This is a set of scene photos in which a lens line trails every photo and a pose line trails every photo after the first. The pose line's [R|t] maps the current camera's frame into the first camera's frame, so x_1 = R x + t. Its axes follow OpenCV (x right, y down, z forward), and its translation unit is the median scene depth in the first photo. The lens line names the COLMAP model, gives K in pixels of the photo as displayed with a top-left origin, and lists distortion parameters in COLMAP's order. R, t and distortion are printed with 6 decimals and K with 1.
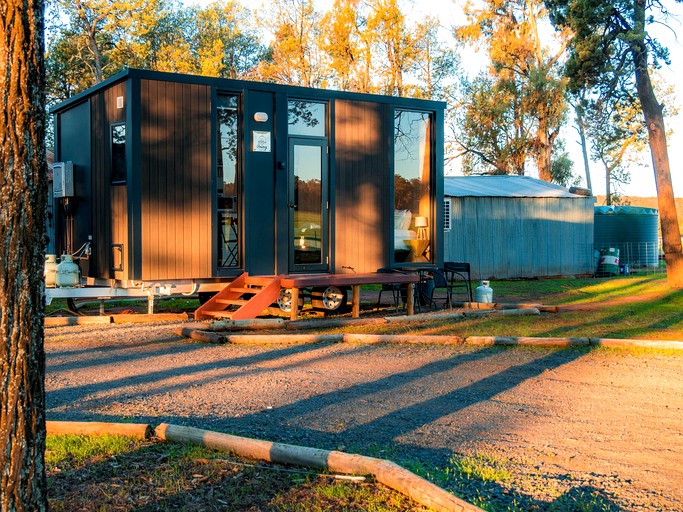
lens RADIAL K [[1141.1, 0, 341.5], [0, 1141.1, 256.0], [0, 0, 1]] dist [0.000114, 0.180595]
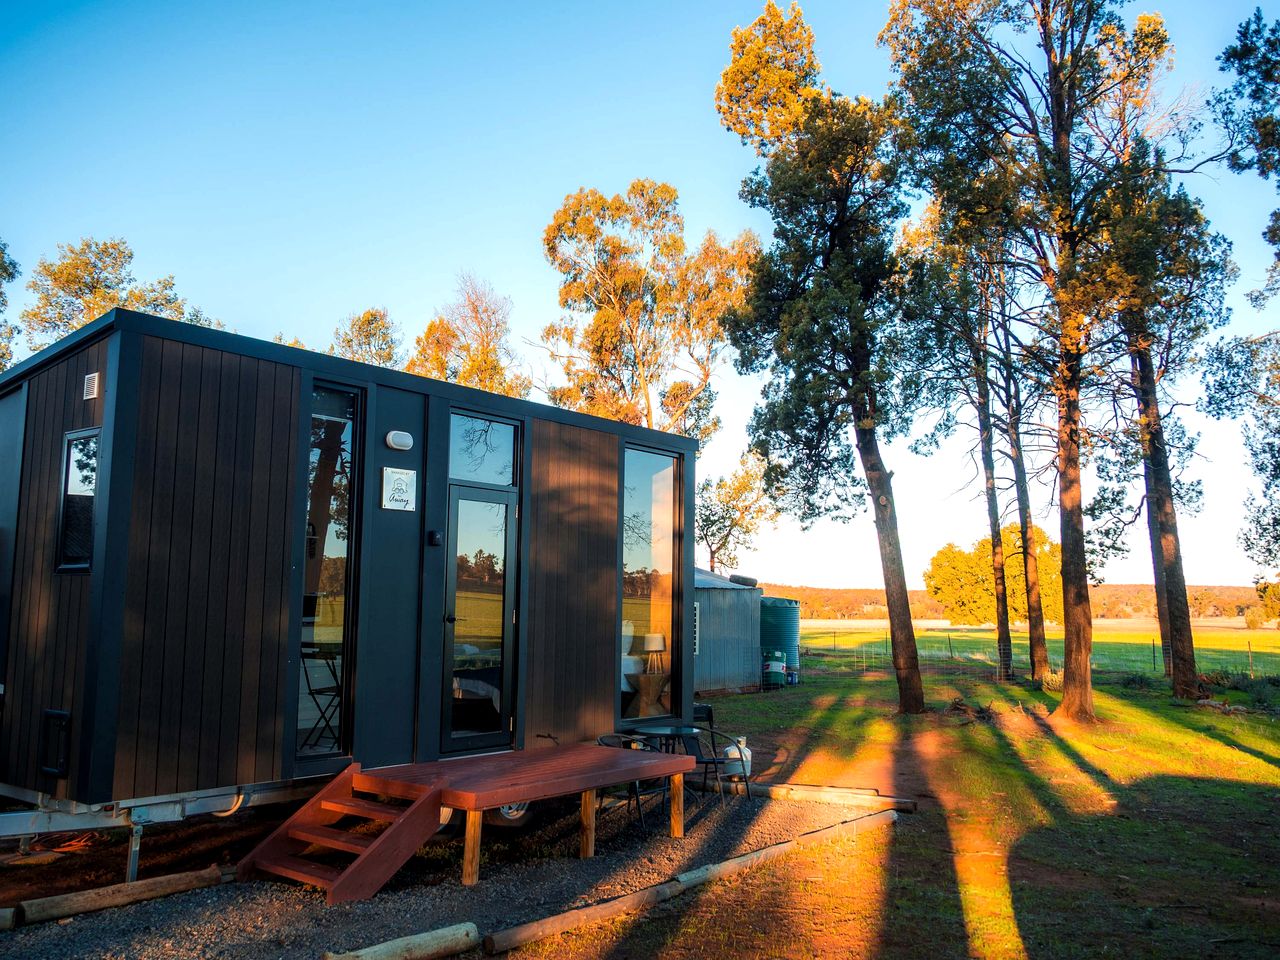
lens RADIAL K [[1127.4, 0, 640.0], [0, 1127.4, 480.0], [0, 0, 1]] dist [-0.014696, -0.002988]
pose [[0.975533, 0.037084, 0.216703, -0.044373], [-0.007488, 0.990704, -0.135828, -0.023189], [-0.219725, 0.130882, 0.966742, 0.301520]]
